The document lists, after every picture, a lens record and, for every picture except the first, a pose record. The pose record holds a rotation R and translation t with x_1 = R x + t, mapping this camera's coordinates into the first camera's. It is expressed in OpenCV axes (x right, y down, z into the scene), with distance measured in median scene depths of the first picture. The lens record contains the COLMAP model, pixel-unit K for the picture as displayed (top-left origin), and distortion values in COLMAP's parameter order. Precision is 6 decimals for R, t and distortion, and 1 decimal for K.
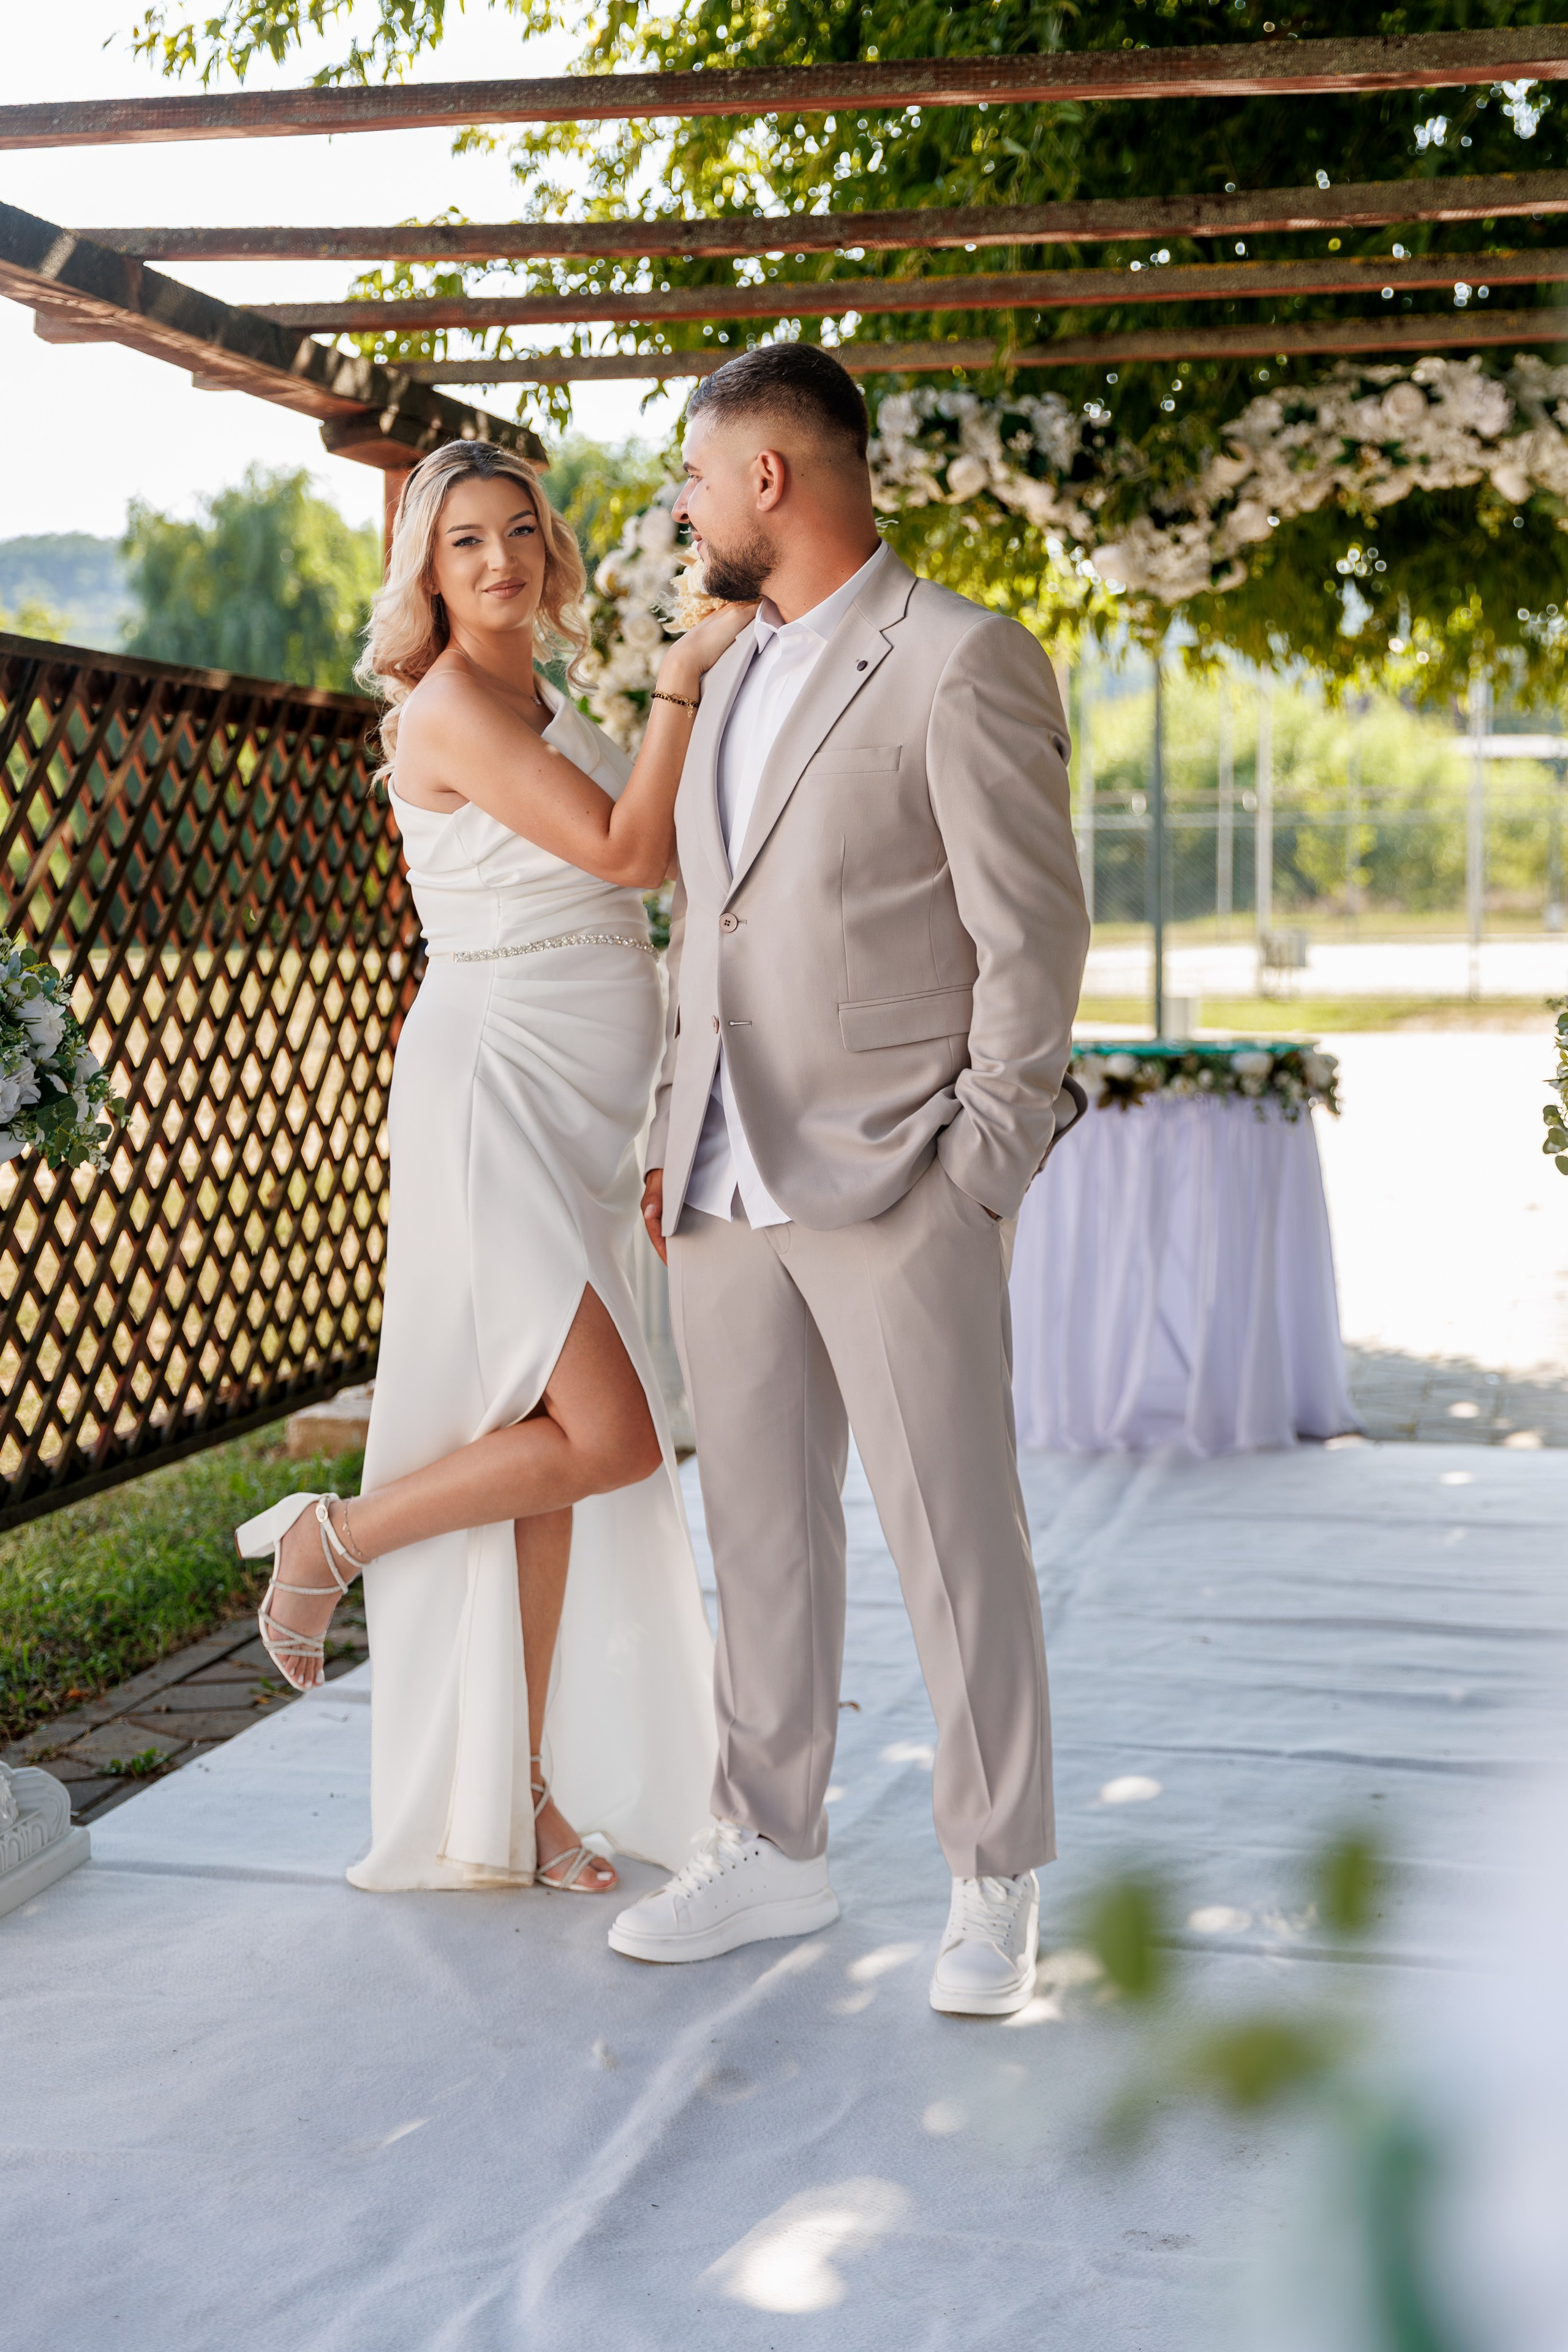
lens RADIAL K [[3566.1, 0, 733.6], [0, 3566.1, 1197.5], [0, 0, 1]] dist [0.016095, 0.000000]
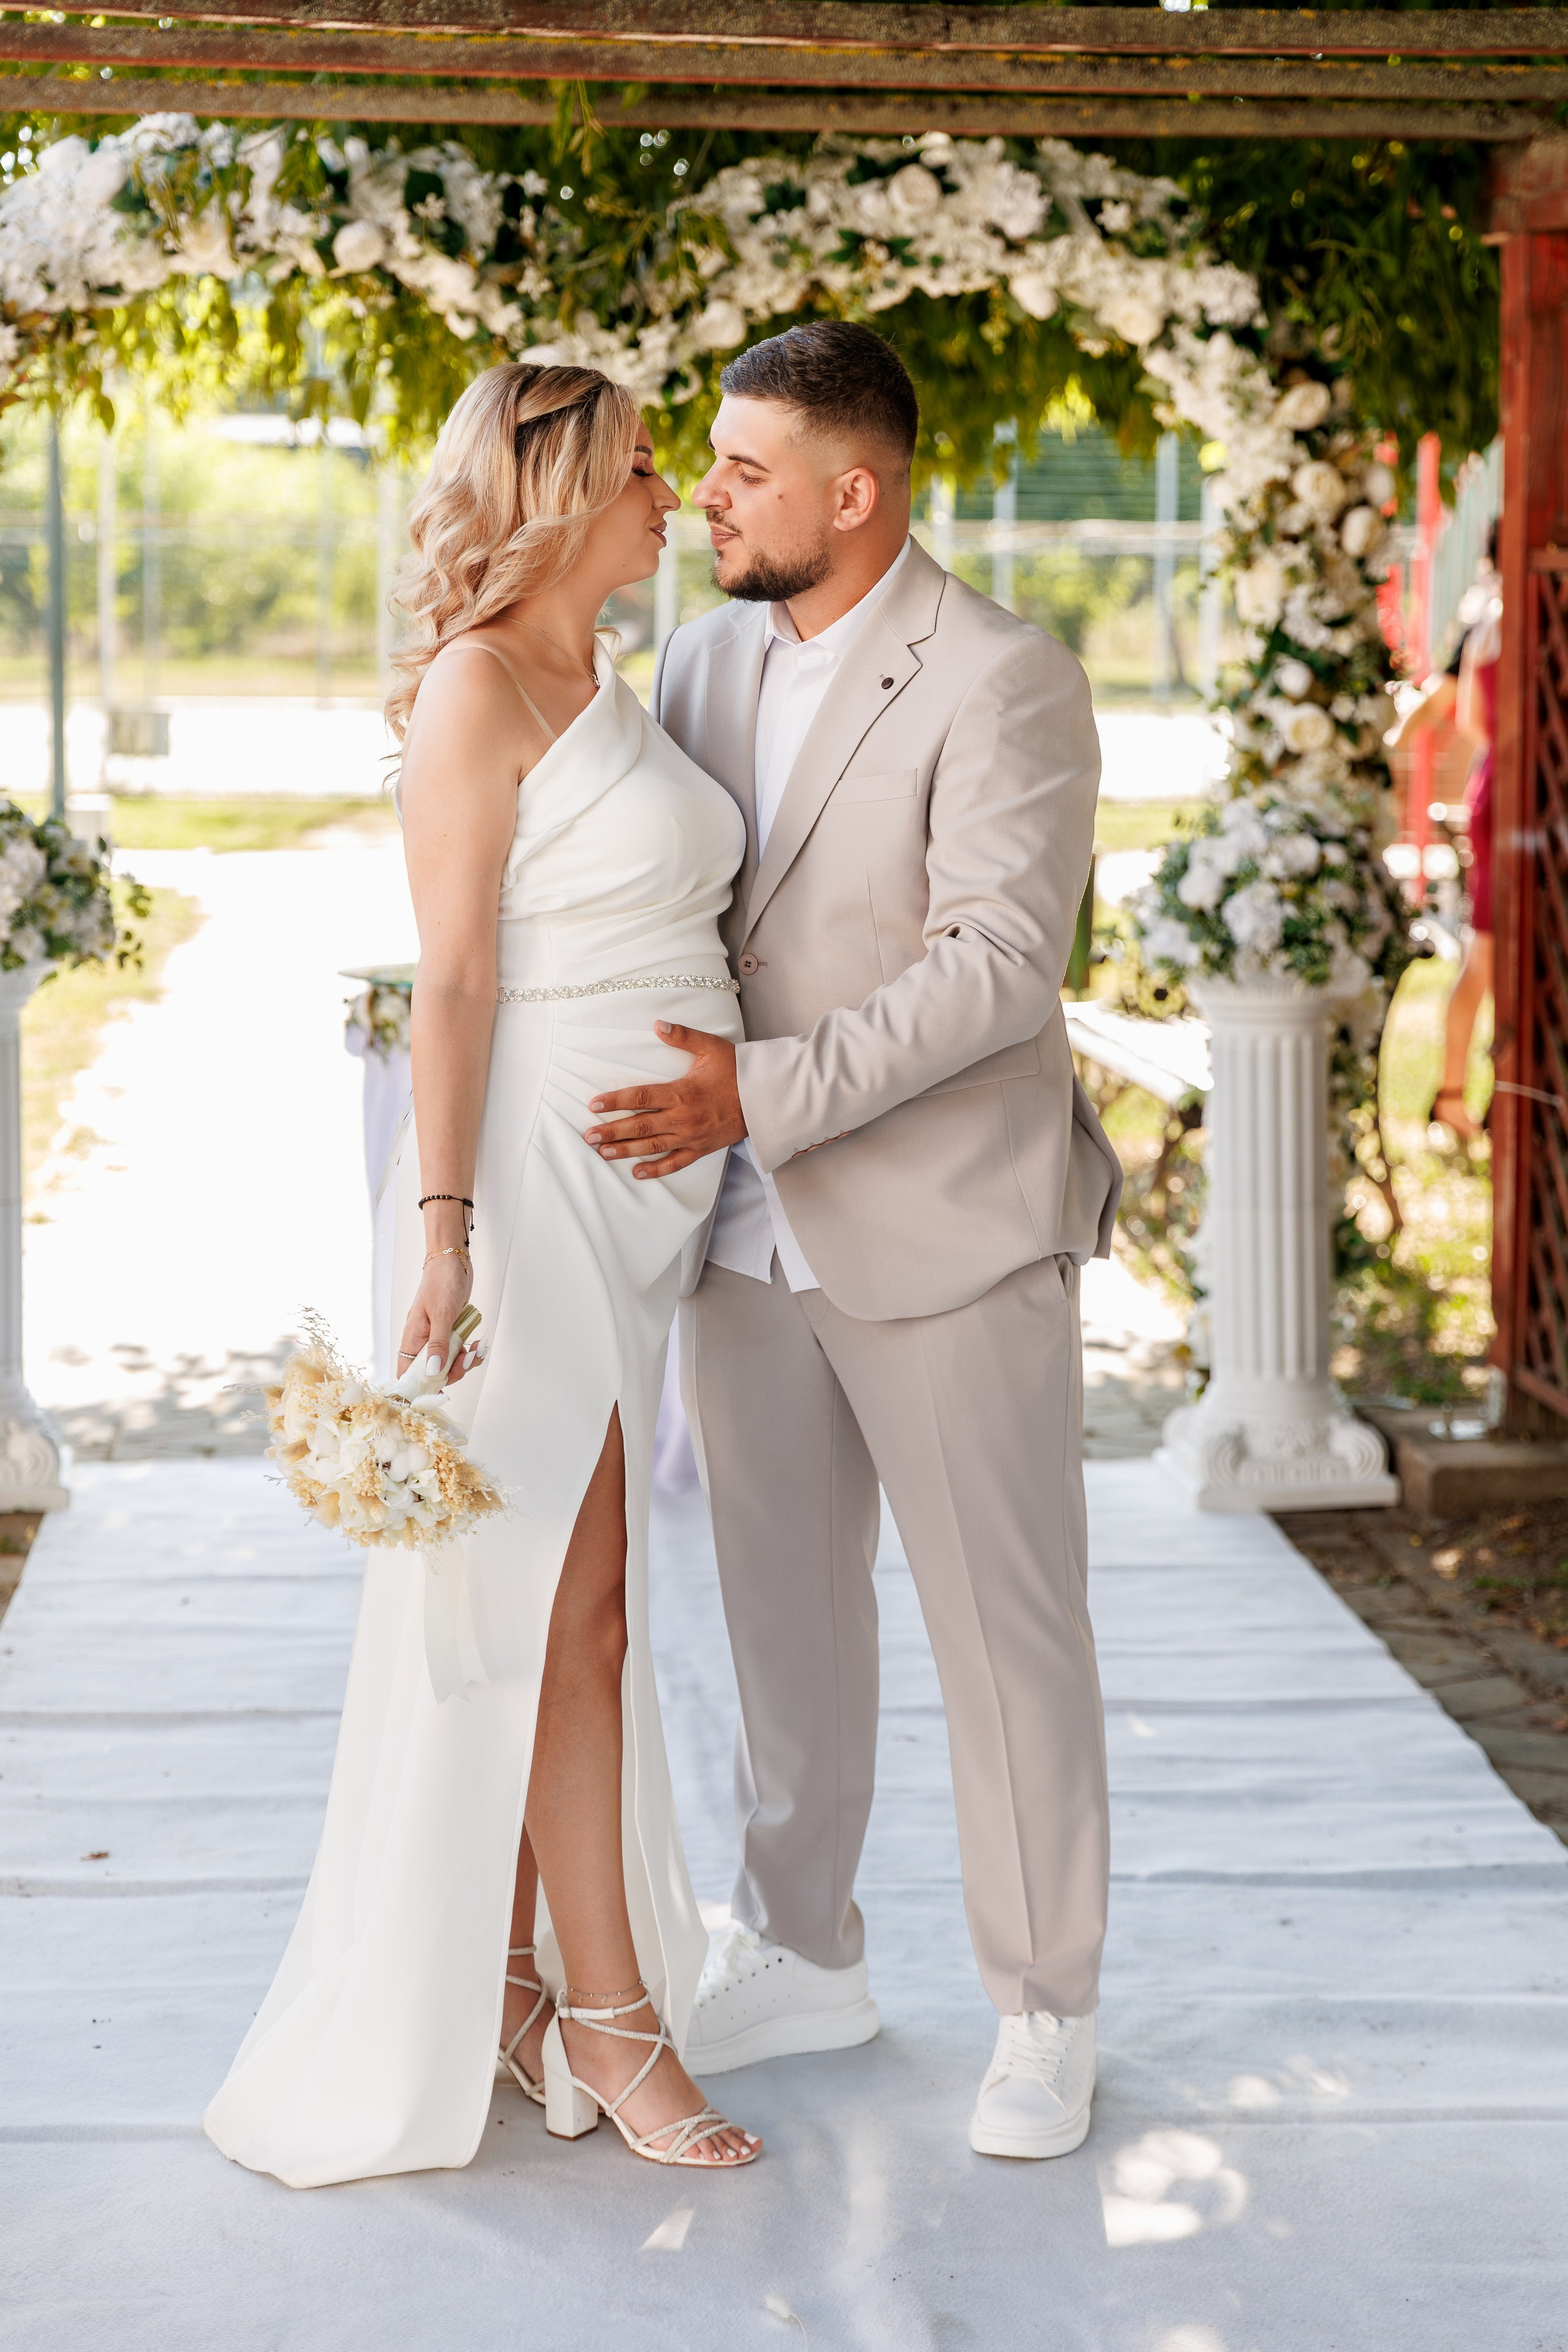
lens RADIAL K [[4992.3, 0, 748.7], [0, 4992.3, 1215.1], [0, 0, 1]] dist [0.015440, 0.000000]
pose [[0.934954, -0.026922, 0.353747, -0.257068], [0.010709, 0.998804, 0.047710, -0.044380], [-0.354608, -0.040818, 0.934124, -0.058372]]
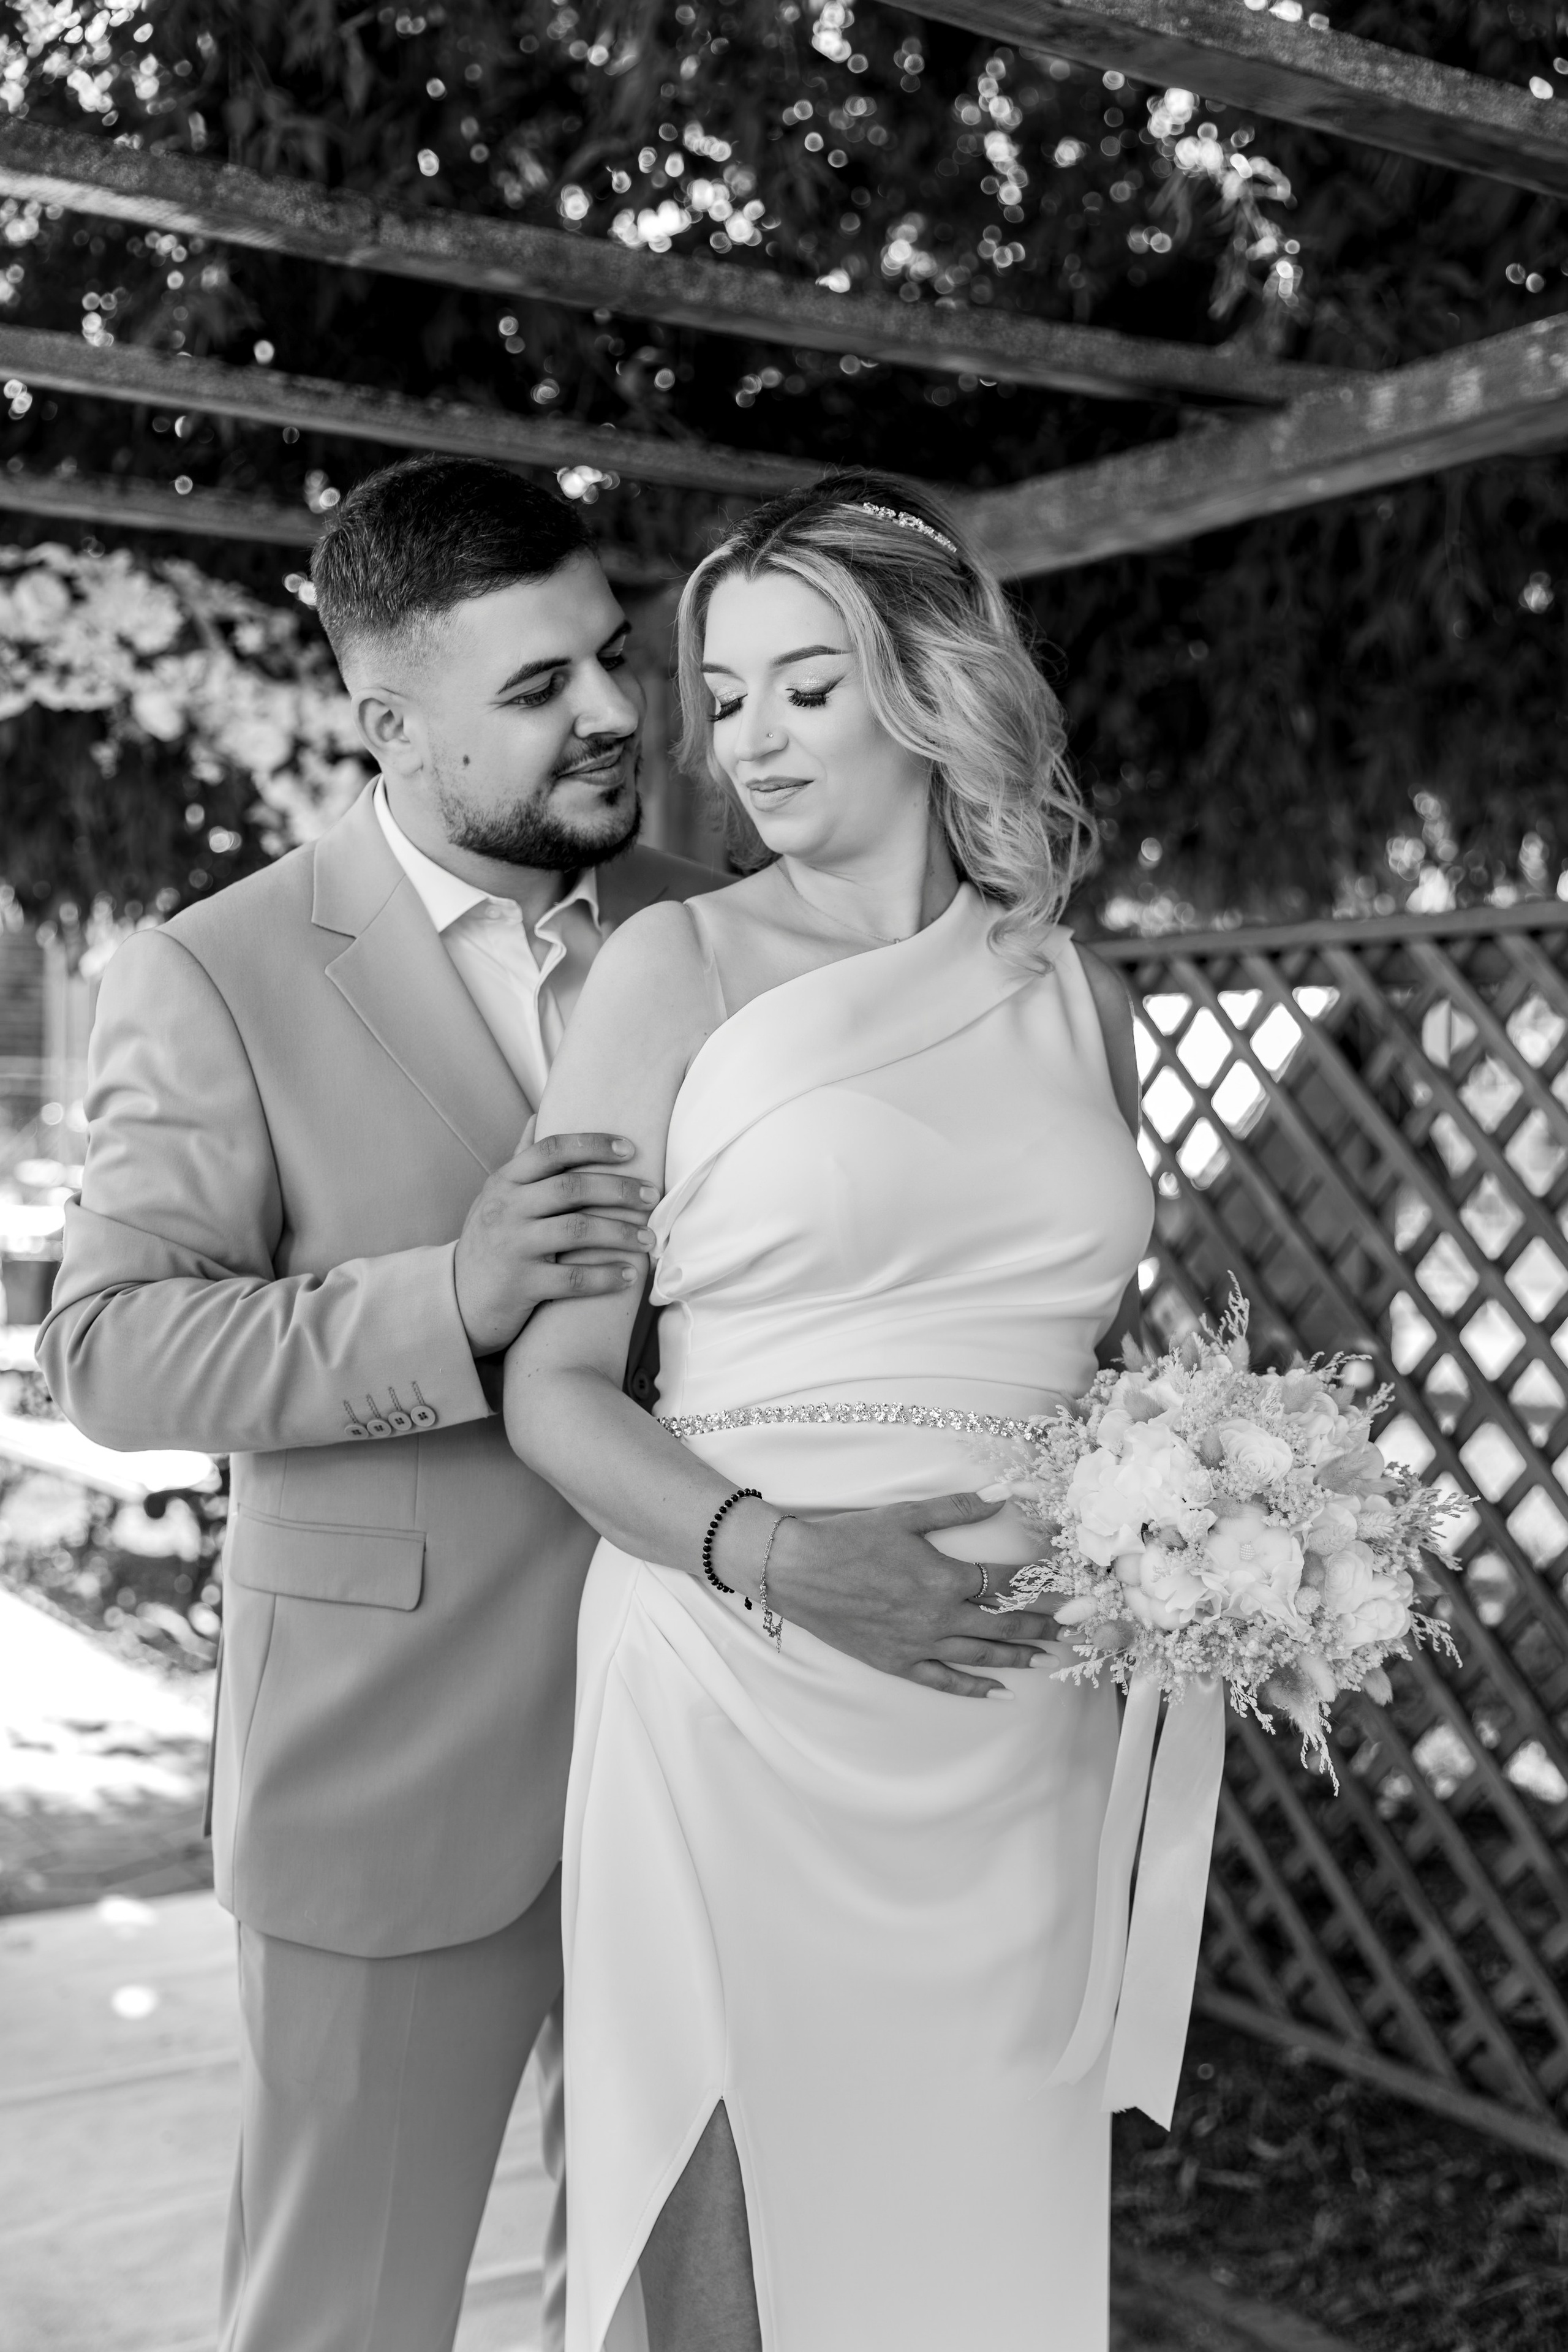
lens RADIAL K [[2784.2, 0, 797.7], [0, 2784.2, 1168.6], [0, 0, 1]] dist [0.003865, 0.000000]
pose [[0.676645, 0.010461, 0.736235, -0.149784], [0.044625, 0.997478, -0.055186, -0.055822], [-0.734956, 0.070196, 0.674472, 0.476527]]
